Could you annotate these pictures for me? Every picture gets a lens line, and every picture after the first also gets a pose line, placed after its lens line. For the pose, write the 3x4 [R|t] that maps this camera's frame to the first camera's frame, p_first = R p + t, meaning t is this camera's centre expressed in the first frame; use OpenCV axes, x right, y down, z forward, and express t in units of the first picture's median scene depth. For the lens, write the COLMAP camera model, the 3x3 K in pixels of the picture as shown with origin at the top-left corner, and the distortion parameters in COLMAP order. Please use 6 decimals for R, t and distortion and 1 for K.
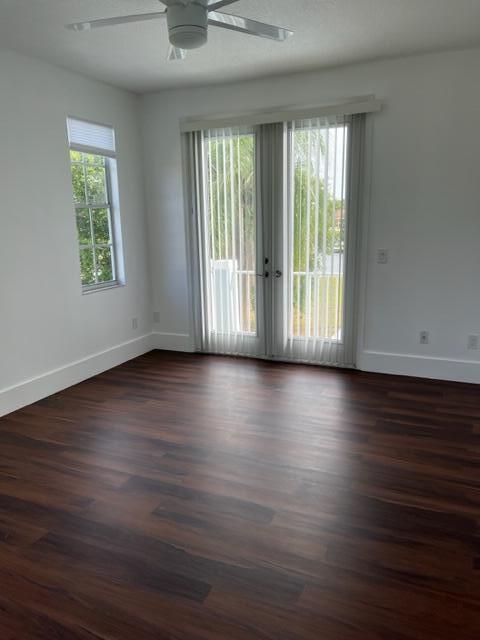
lens RADIAL K [[479.6, 0, 240.0], [0, 479.6, 320.0], [0, 0, 1]] dist [0.062046, -0.075940]
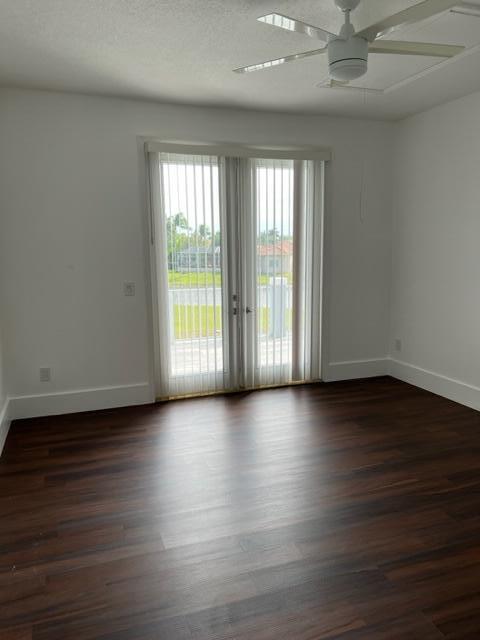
lens RADIAL K [[479.6, 0, 240.0], [0, 479.6, 320.0], [0, 0, 1]] dist [0.062046, -0.075940]
pose [[0.728732, -0.084096, 0.679616, -0.601594], [0.143993, 0.989061, -0.032012, -0.030467], [-0.669489, 0.121188, 0.732869, 0.266130]]
